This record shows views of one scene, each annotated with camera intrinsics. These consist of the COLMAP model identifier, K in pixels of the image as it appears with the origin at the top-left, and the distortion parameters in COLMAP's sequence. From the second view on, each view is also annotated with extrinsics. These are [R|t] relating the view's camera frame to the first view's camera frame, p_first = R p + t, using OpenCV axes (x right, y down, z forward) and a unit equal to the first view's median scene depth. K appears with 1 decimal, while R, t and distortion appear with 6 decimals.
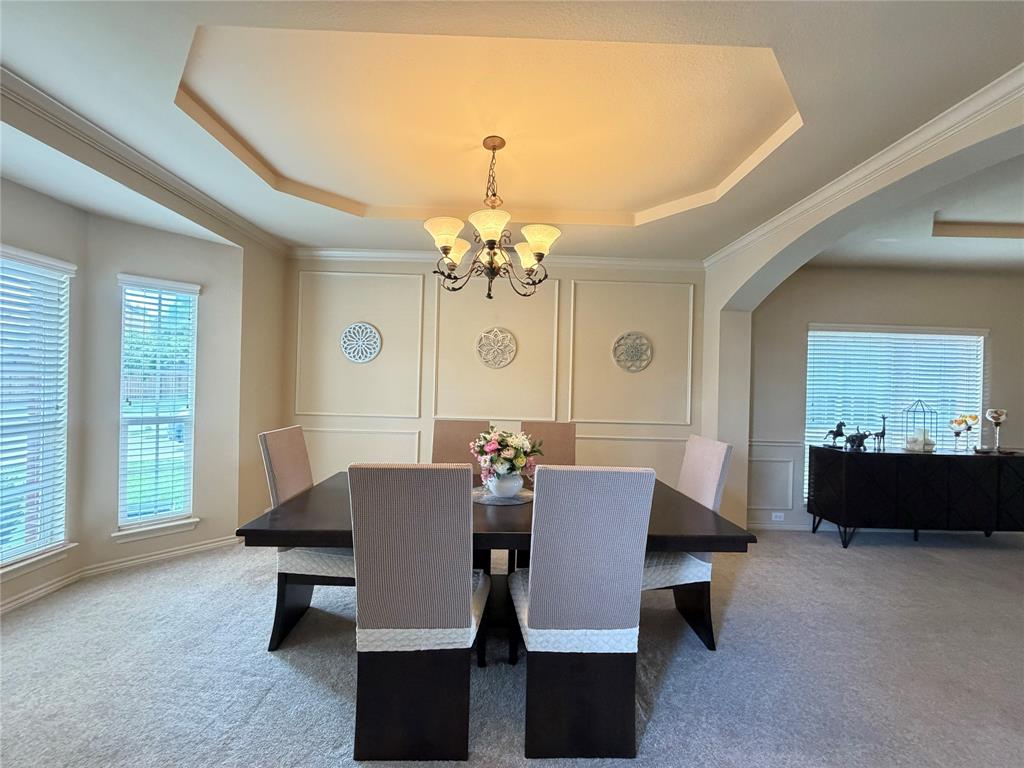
lens RADIAL K [[407.8, 0, 510.1], [0, 407.8, 385.5], [0, 0, 1]] dist [-0.000005, -0.000255]
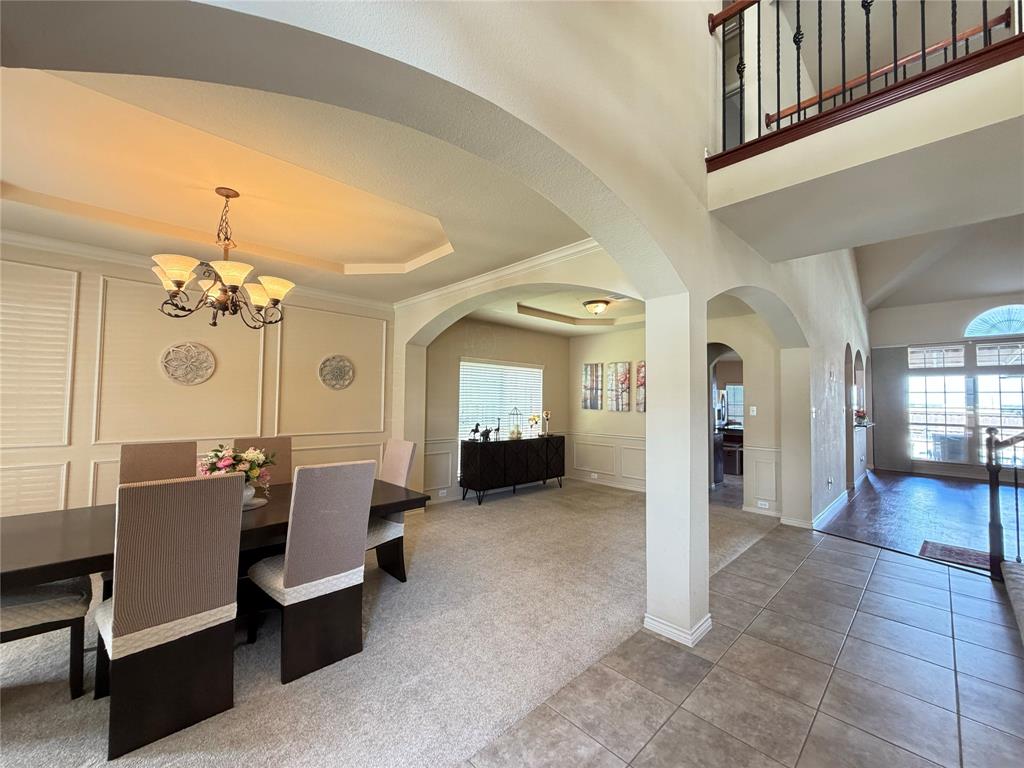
lens RADIAL K [[407.8, 0, 510.1], [0, 407.8, 385.5], [0, 0, 1]] dist [-0.000005, -0.000255]
pose [[0.737120, 0.009119, 0.675700, -0.155248], [0.005181, 0.999803, -0.019145, -0.025193], [-0.675742, 0.017613, 0.736928, -0.247735]]
